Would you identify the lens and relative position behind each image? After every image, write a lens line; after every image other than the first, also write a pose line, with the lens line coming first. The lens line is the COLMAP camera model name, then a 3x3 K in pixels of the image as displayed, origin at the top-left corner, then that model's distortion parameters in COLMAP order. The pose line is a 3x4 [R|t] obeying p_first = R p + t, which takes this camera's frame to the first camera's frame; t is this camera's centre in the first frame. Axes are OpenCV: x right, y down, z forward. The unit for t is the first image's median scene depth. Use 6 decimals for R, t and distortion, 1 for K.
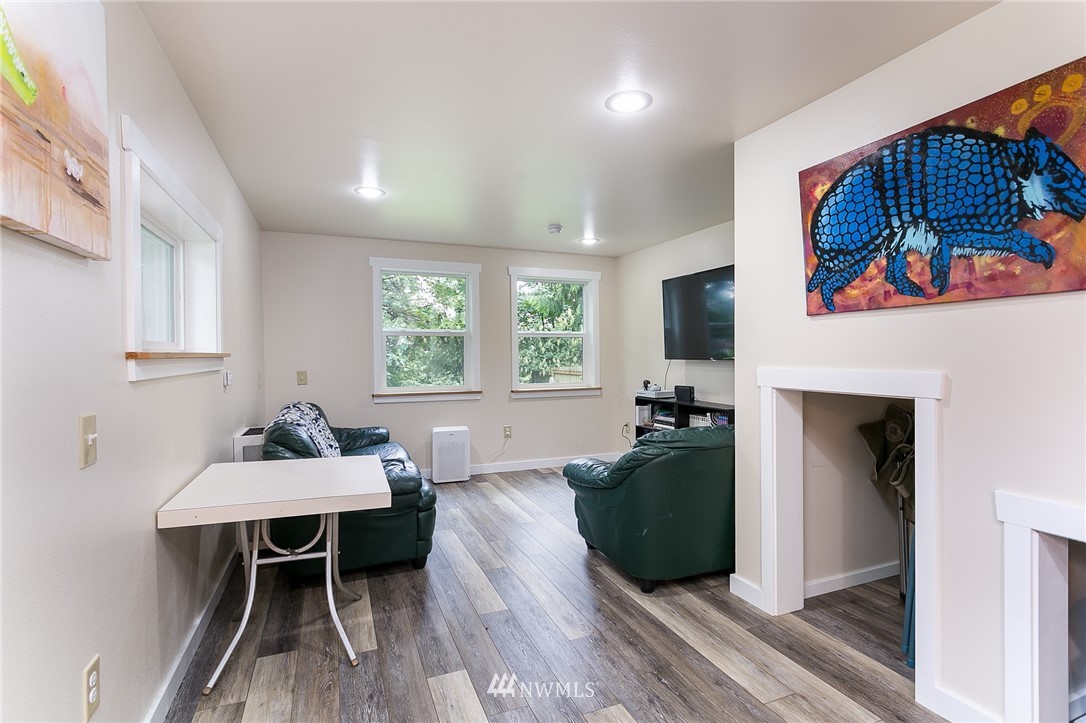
lens RADIAL K [[509.8, 0, 543.0], [0, 509.8, 361.5], [0, 0, 1]] dist [0.000336, 0.000078]
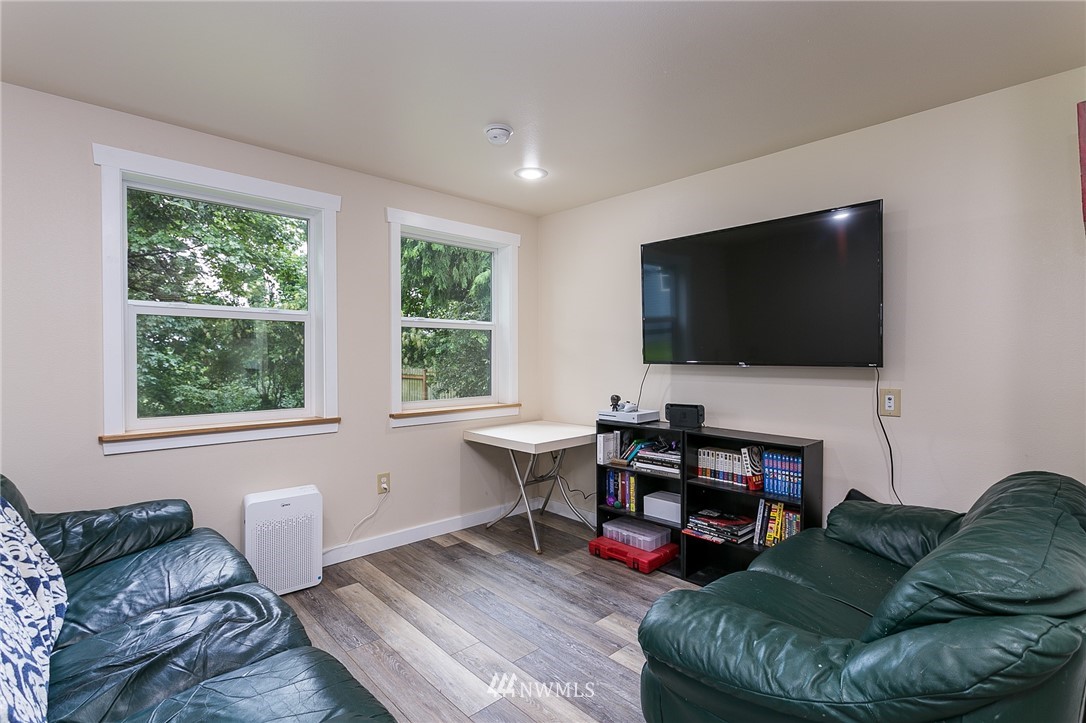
lens RADIAL K [[509.8, 0, 543.0], [0, 509.8, 361.5], [0, 0, 1]] dist [0.000336, 0.000078]
pose [[0.936552, 0.004190, 0.350504, -0.116408], [-0.003371, 0.999990, -0.002947, -0.004771], [-0.350513, 0.001578, 0.936557, 0.414626]]
